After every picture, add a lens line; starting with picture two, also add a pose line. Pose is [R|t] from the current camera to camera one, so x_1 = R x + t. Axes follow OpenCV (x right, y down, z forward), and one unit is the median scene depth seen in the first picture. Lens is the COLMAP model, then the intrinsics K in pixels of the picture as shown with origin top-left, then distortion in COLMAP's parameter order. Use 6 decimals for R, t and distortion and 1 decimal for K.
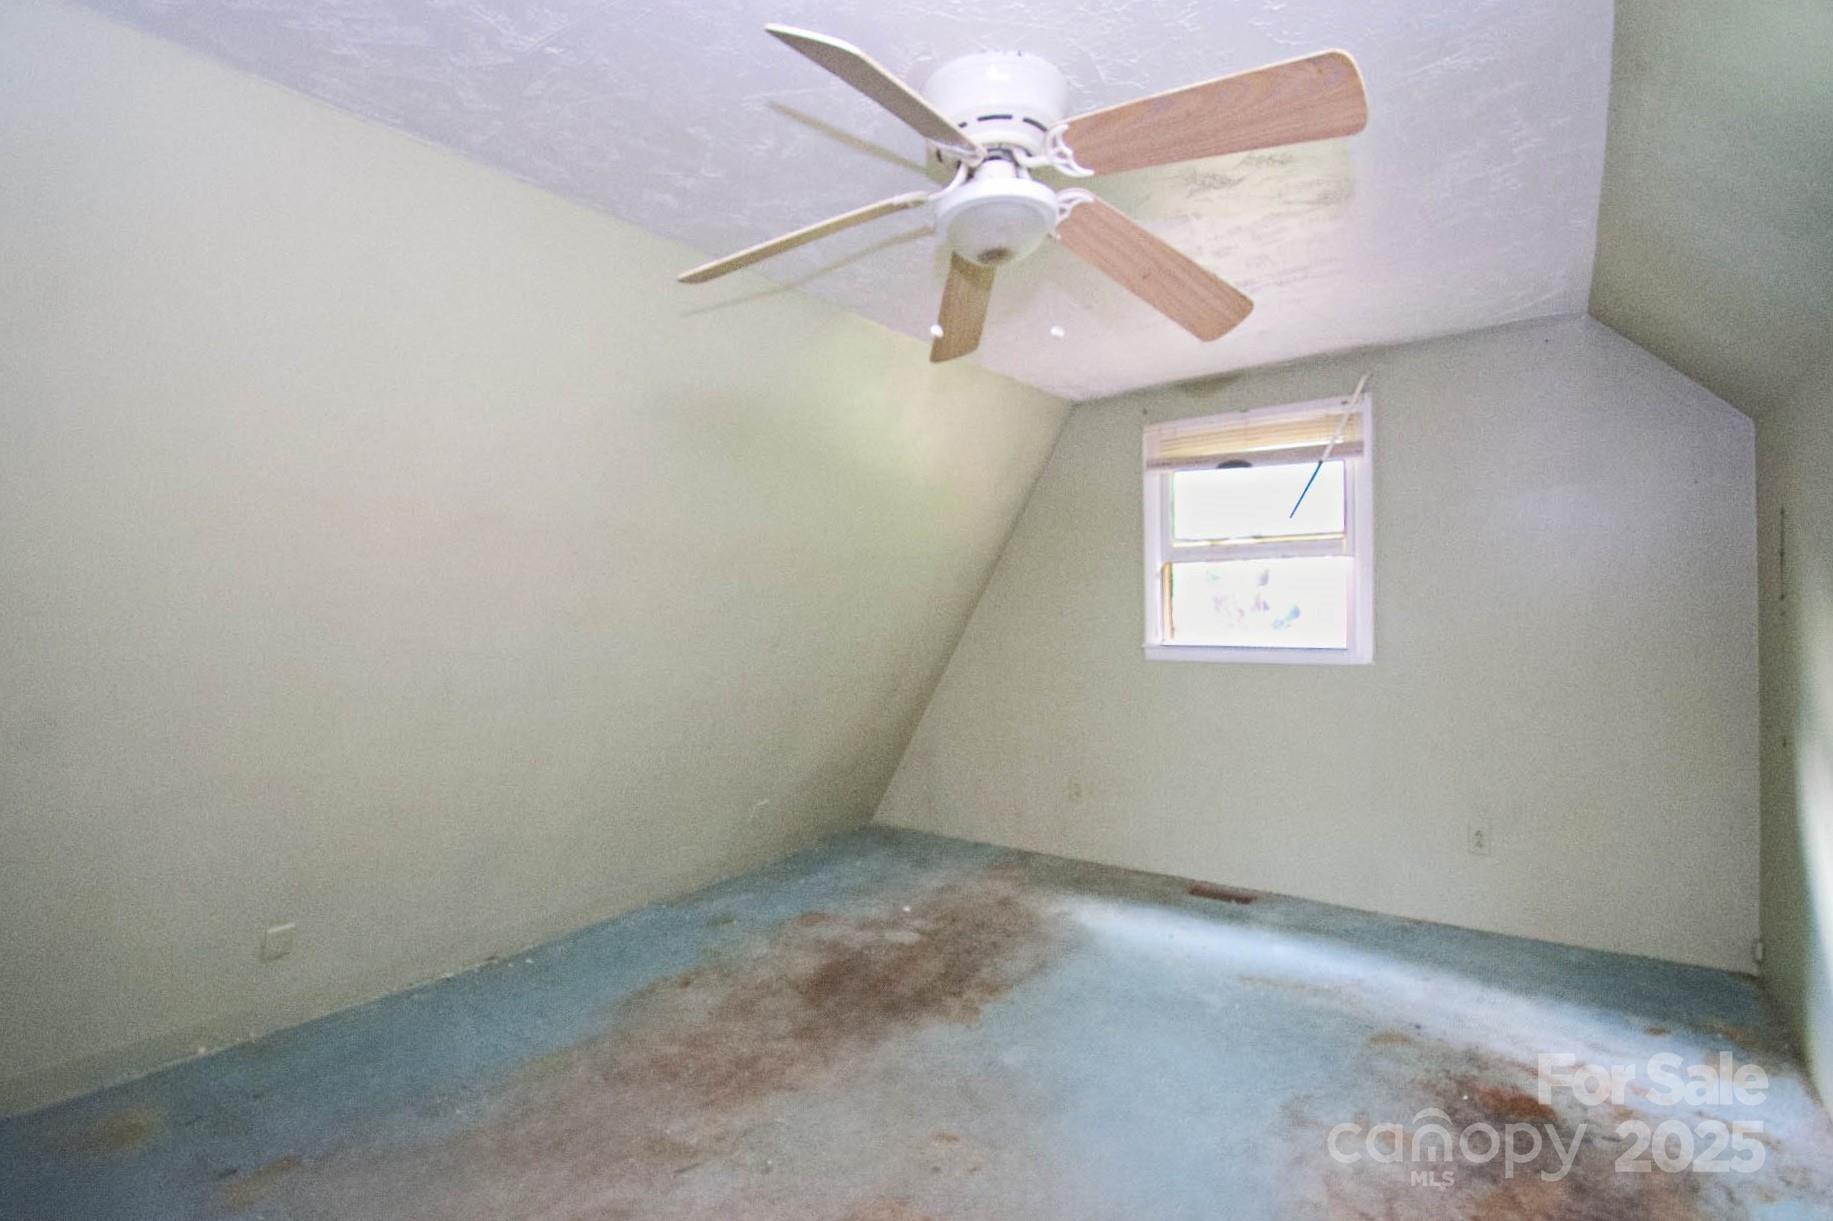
lens RADIAL K [[805.6, 0, 916.5], [0, 805.6, 610.5], [0, 0, 1]] dist [0.010185, -0.018802]
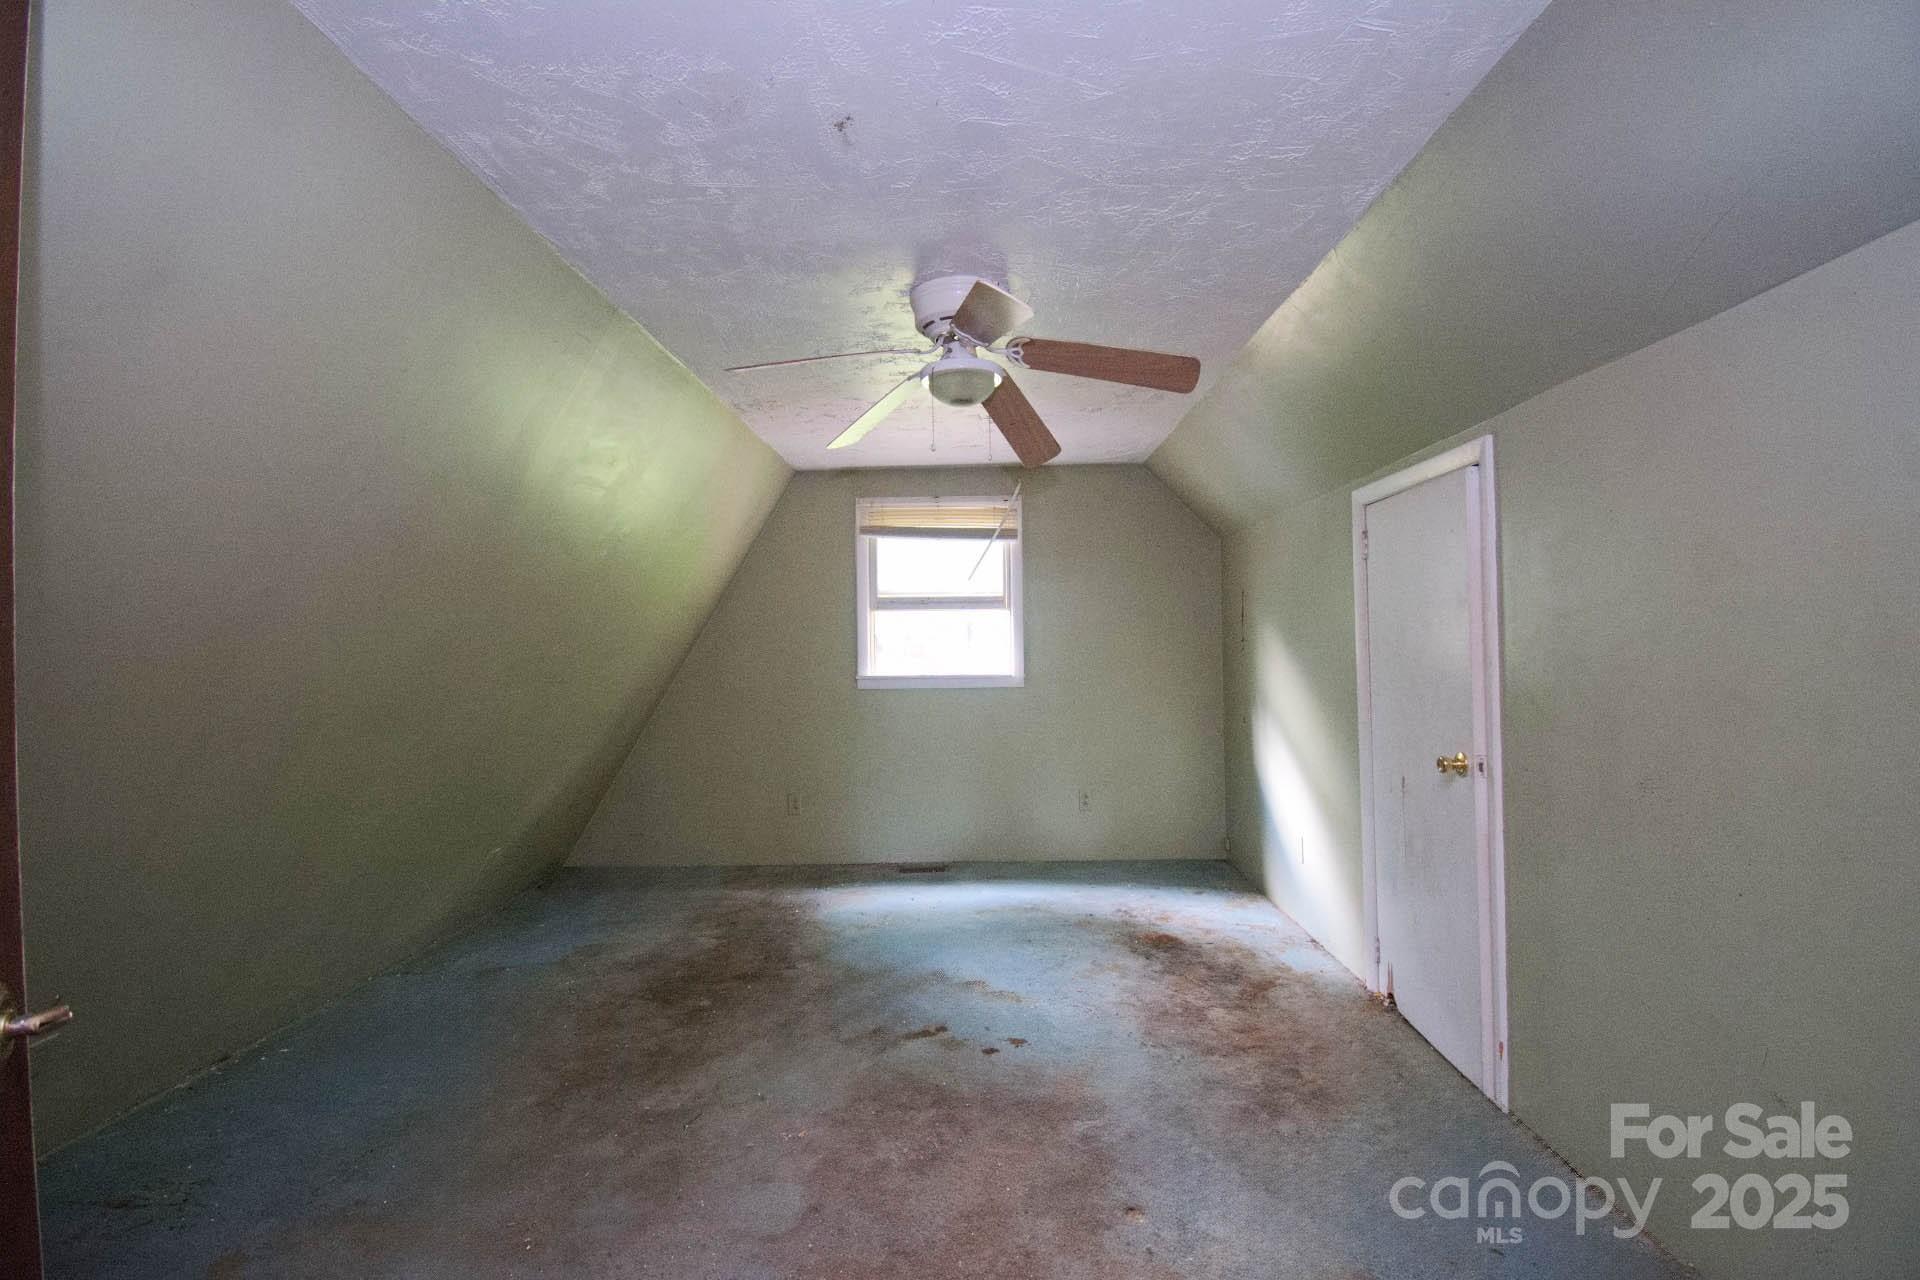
lens RADIAL K [[772.4, 0, 960.0], [0, 772.4, 640.0], [0, 0, 1]] dist [0.002000, -0.014367]
pose [[0.831839, 0.008939, 0.554944, -0.279429], [0.001058, 0.999843, -0.017692, 0.008904], [-0.555015, 0.015304, 0.831699, -0.070804]]
